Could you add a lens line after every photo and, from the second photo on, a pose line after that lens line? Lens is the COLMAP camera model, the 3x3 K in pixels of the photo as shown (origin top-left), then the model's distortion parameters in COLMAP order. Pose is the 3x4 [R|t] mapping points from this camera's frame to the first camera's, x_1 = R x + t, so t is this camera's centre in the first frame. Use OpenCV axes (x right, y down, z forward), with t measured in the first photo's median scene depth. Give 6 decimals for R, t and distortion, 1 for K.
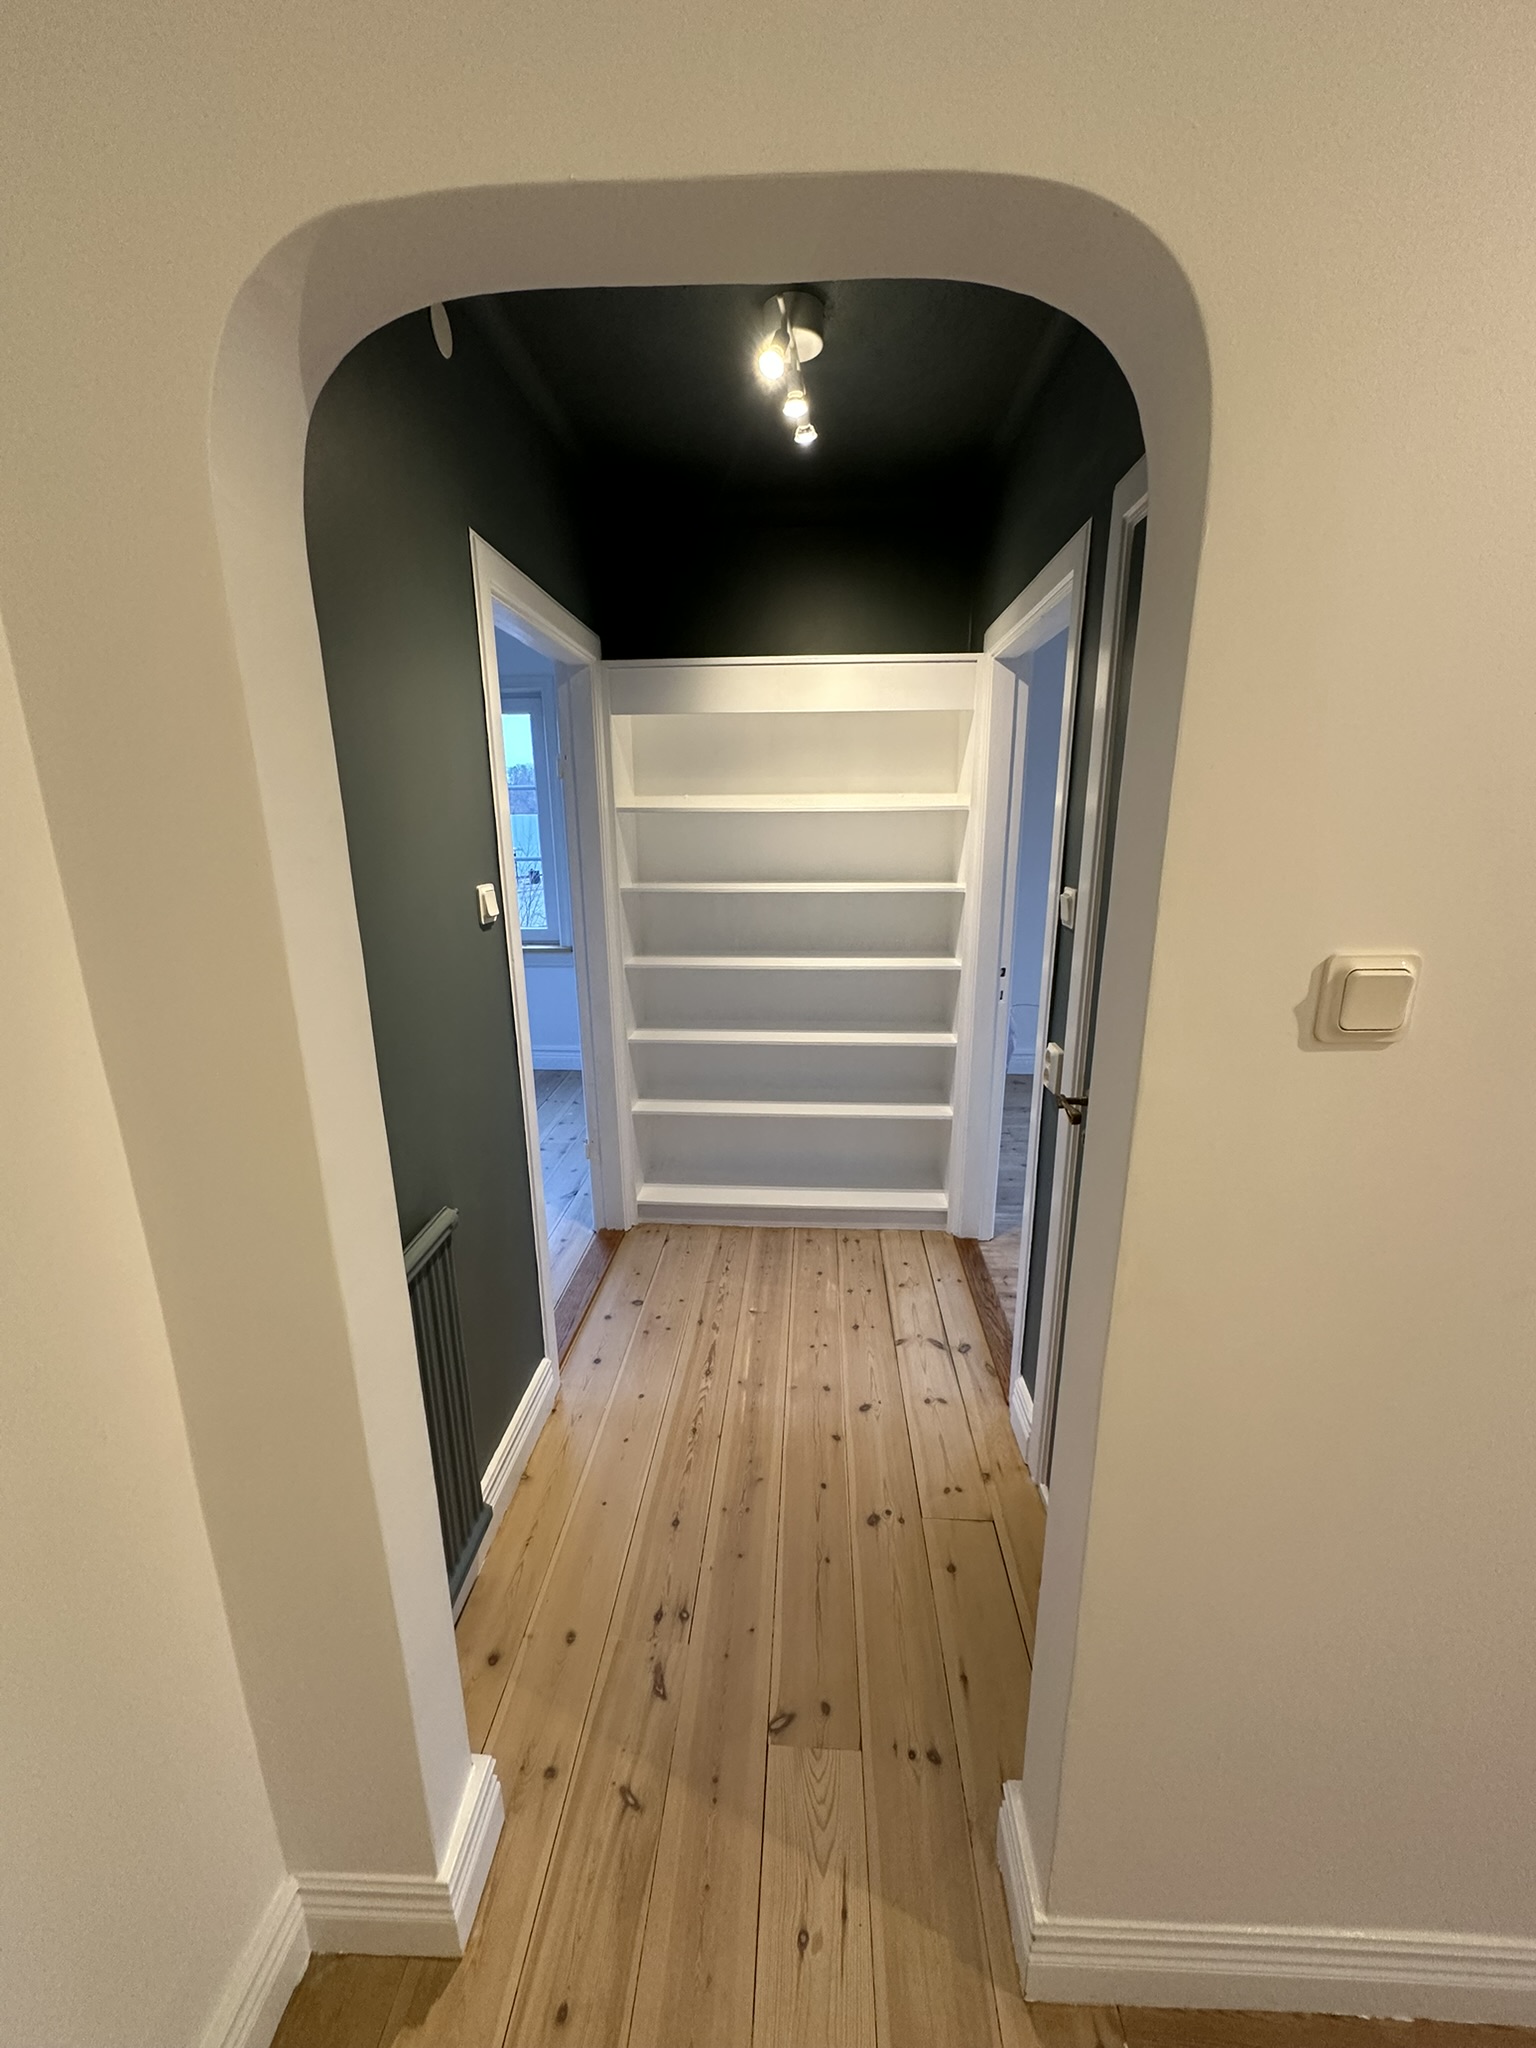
lens RADIAL K [[812.7, 0, 766.4], [0, 812.7, 1023.0], [0, 0, 1]] dist [0.000772, -0.000320]
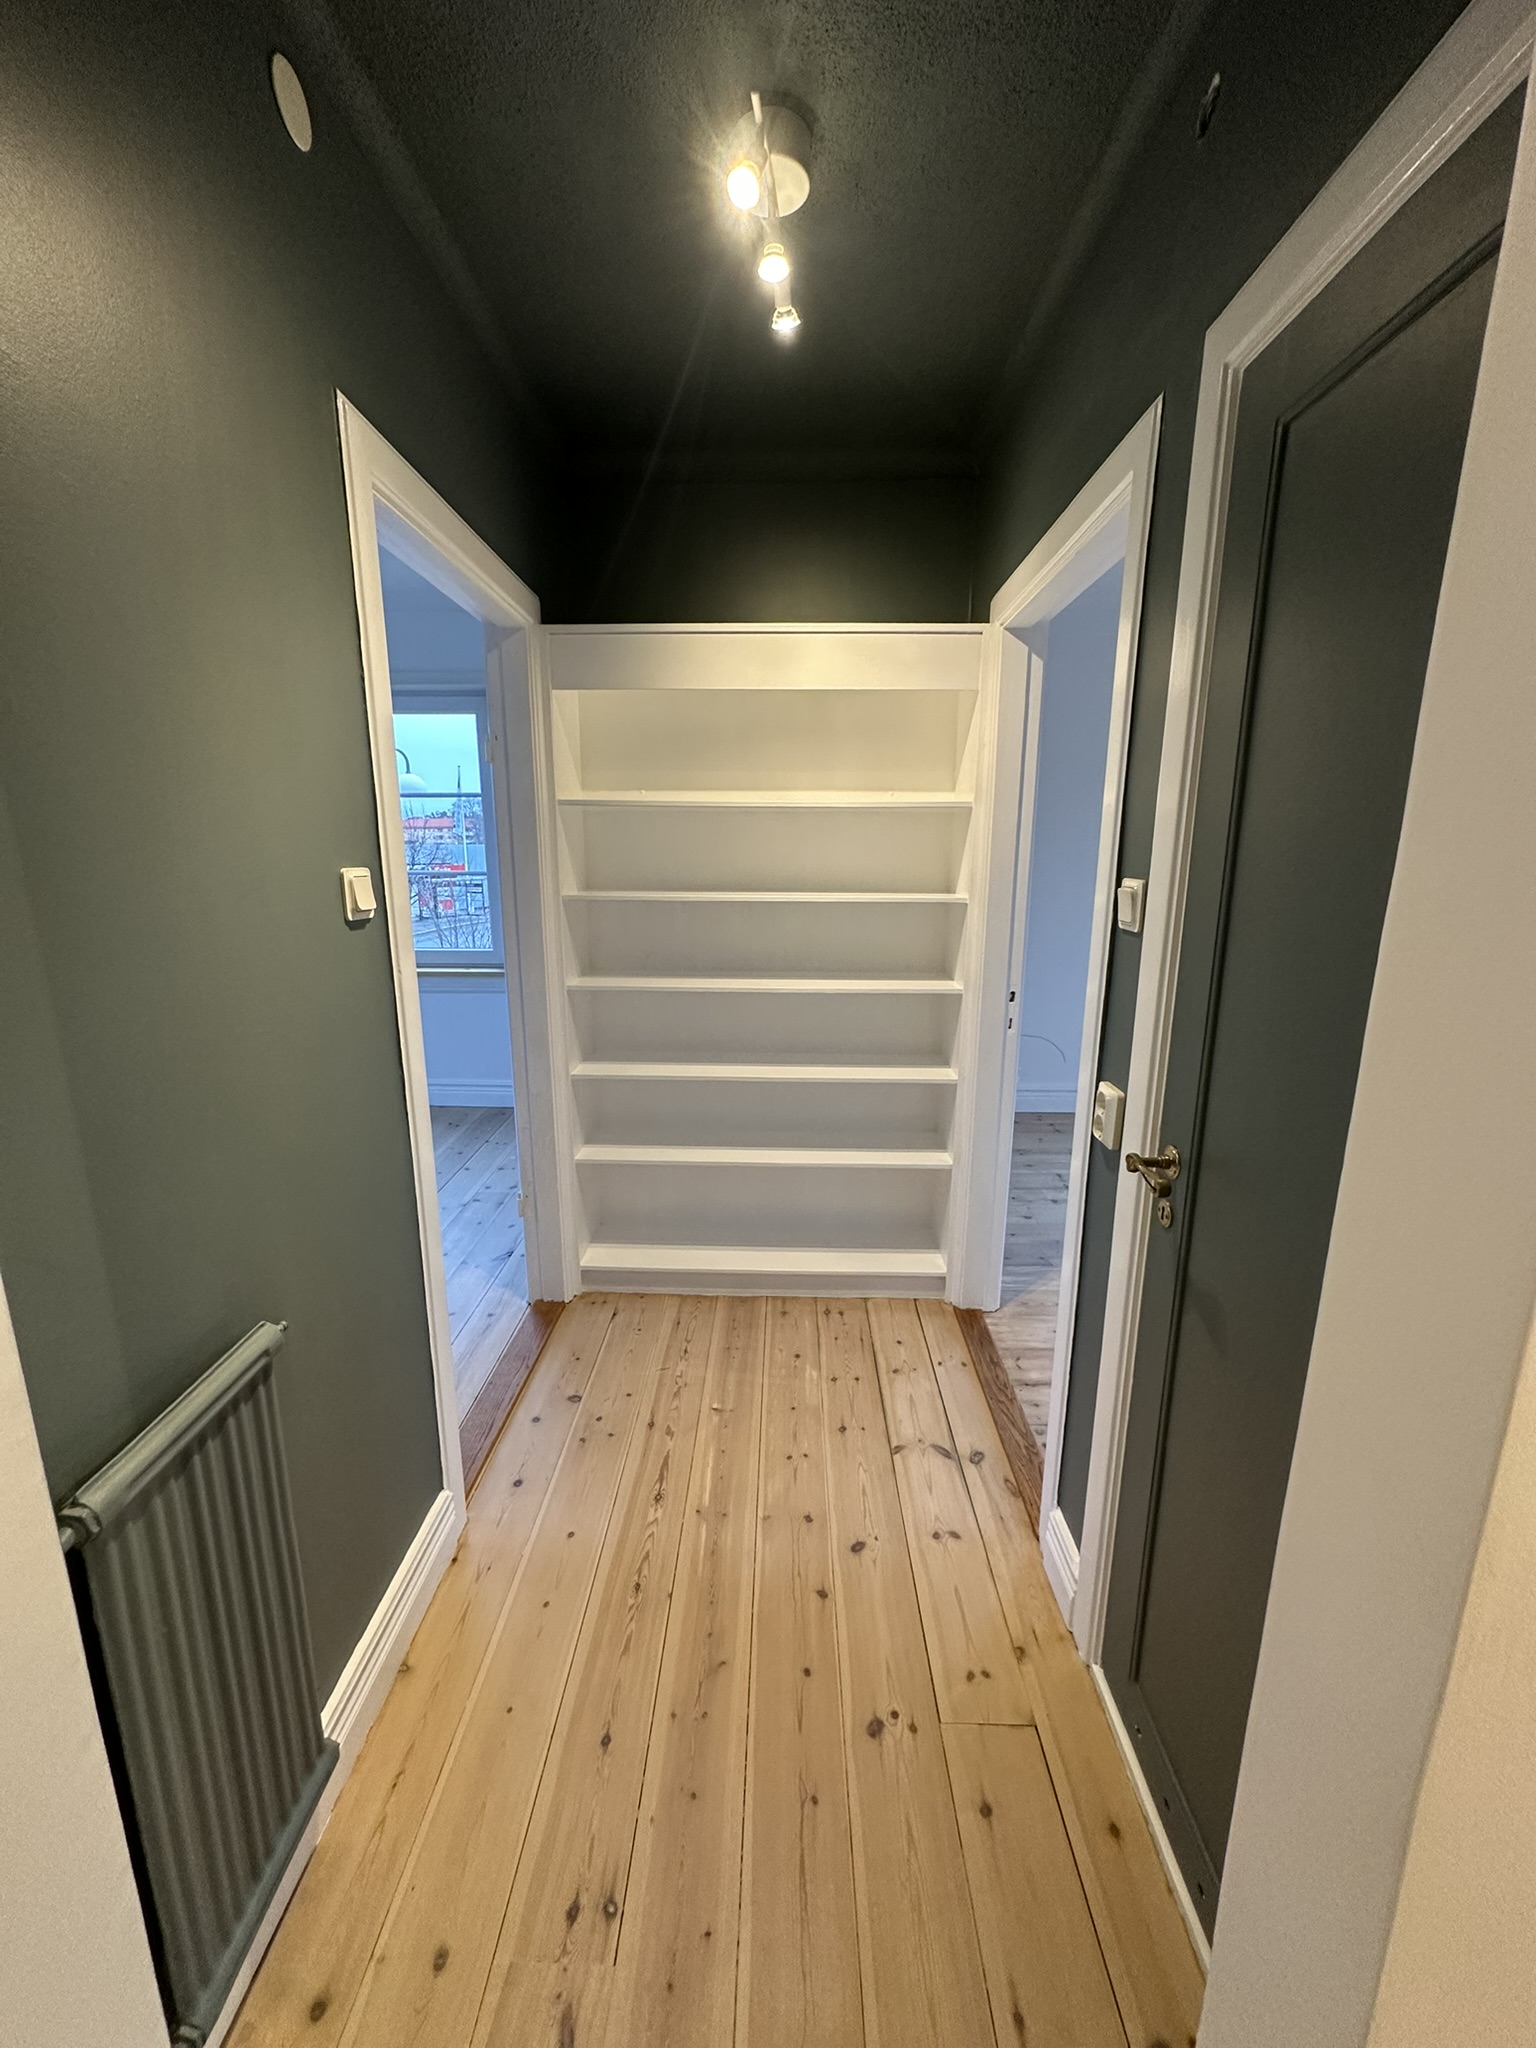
lens RADIAL K [[812.7, 0, 764.5], [0, 812.7, 1022.0], [0, 0, 1]] dist [0.000772, -0.000320]
pose [[0.999388, 0.004121, 0.034730, 0.002153], [-0.002696, 0.999157, -0.040974, 0.000104], [-0.034870, 0.040856, 0.998556, 0.193856]]
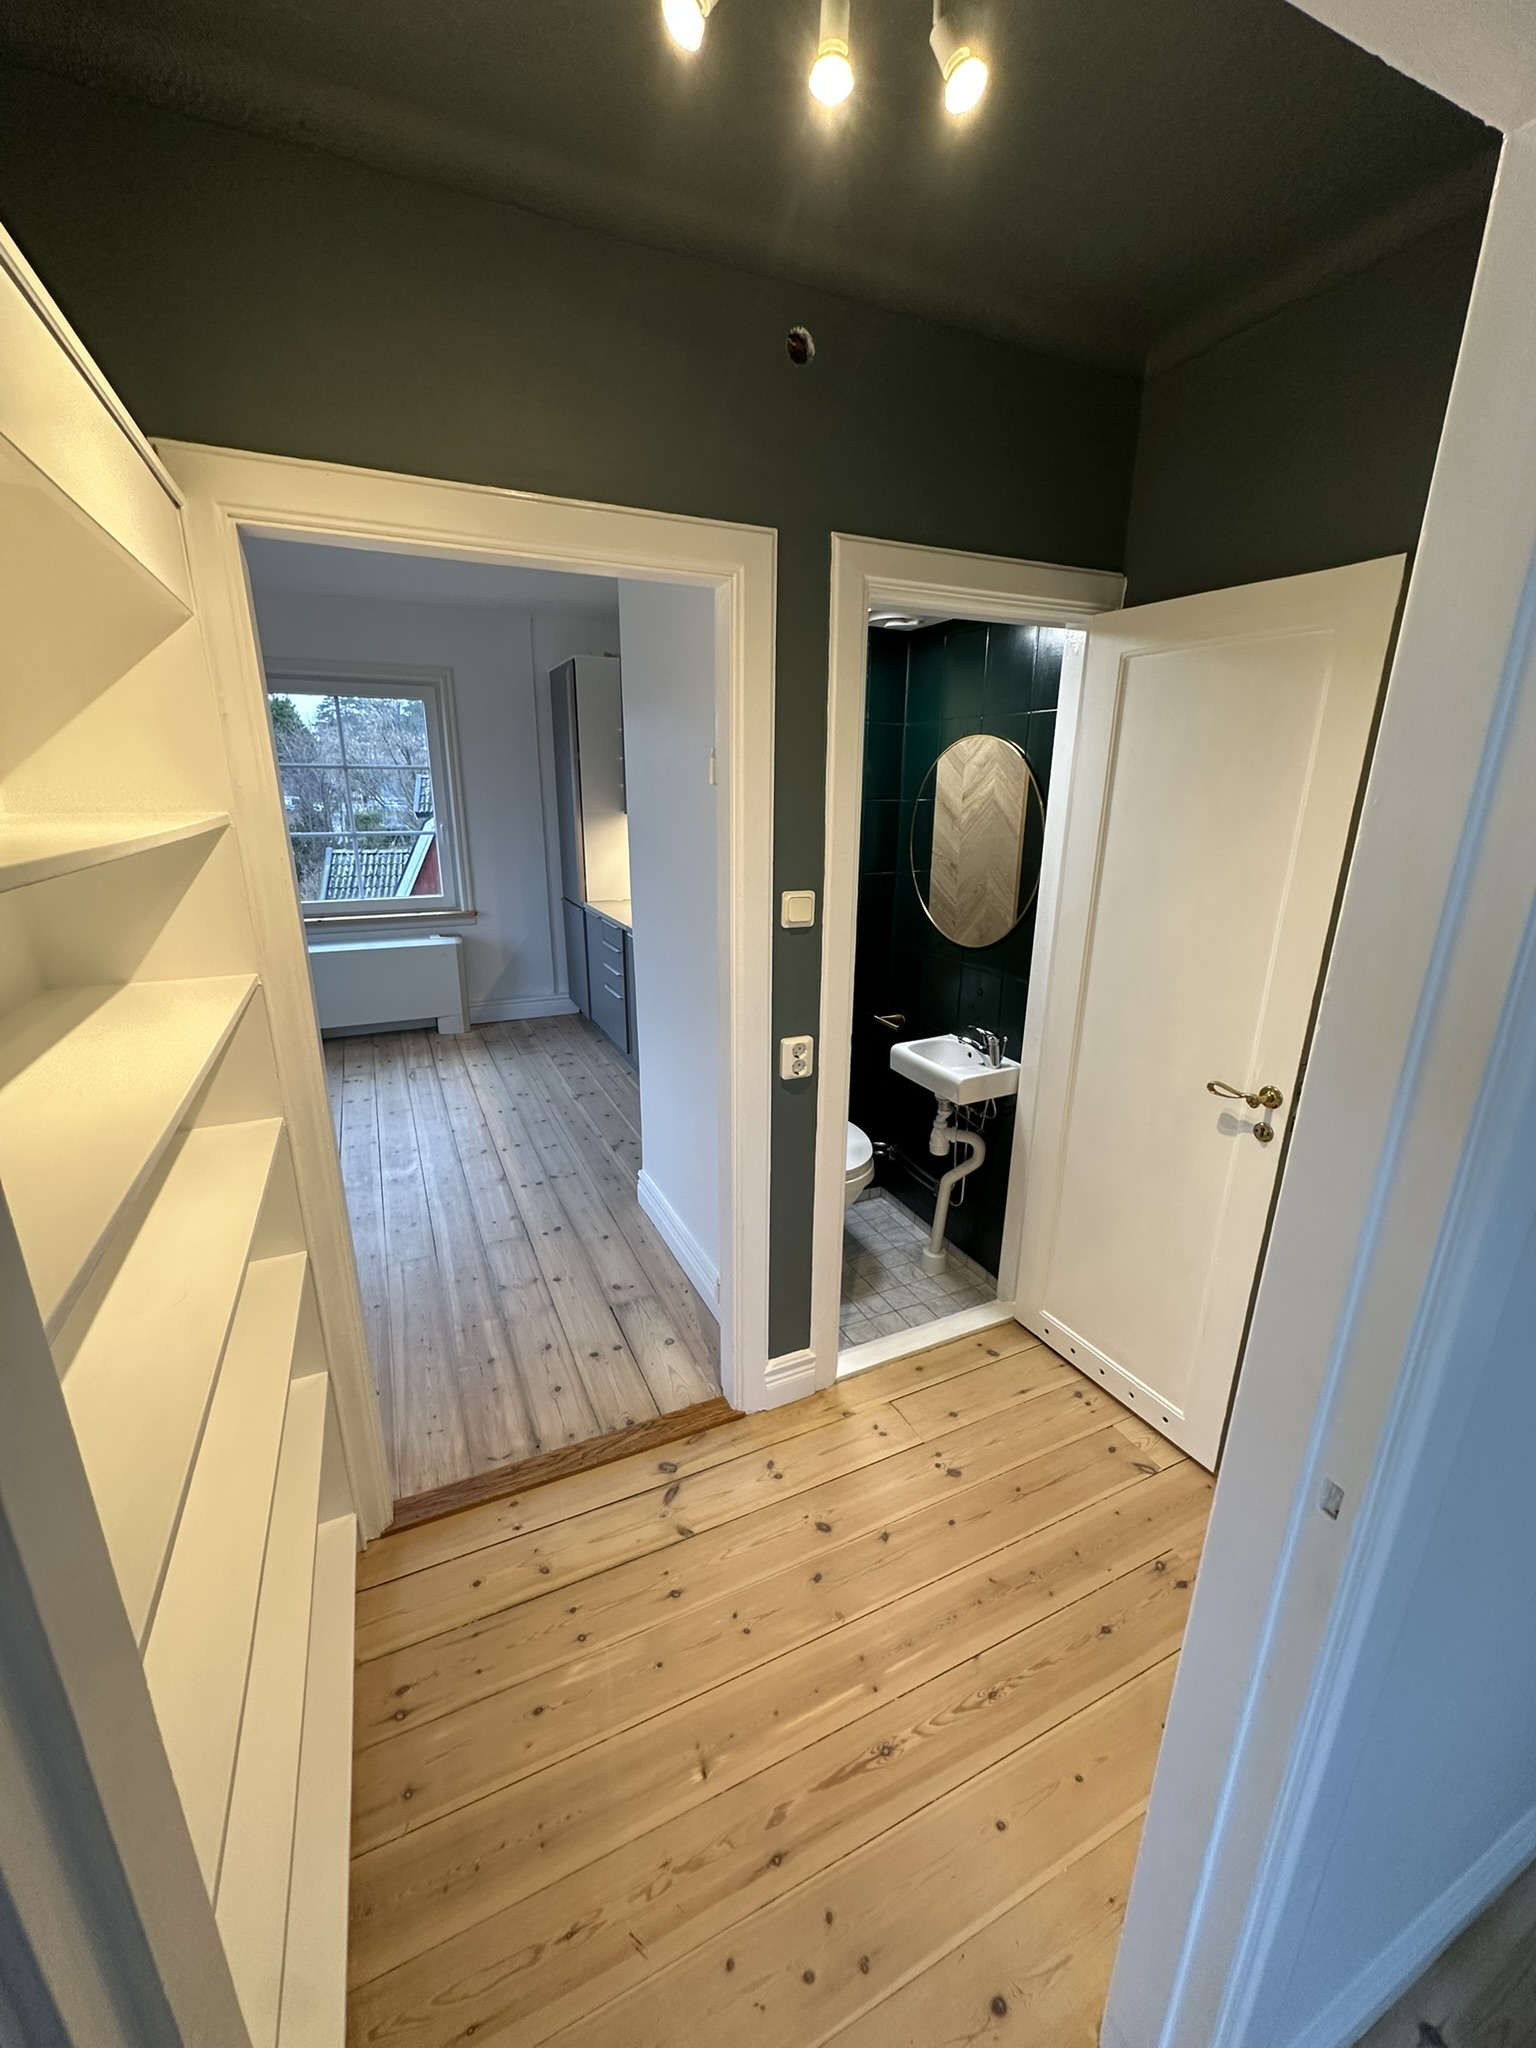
lens RADIAL K [[812.7, 0, 766.0], [0, 812.7, 1025.9], [0, 0, 1]] dist [0.000772, -0.000320]
pose [[-0.473830, -0.248820, 0.844733, -0.422801], [0.215322, 0.897399, 0.385112, -0.325583], [-0.853886, 0.364368, -0.371638, 1.138461]]
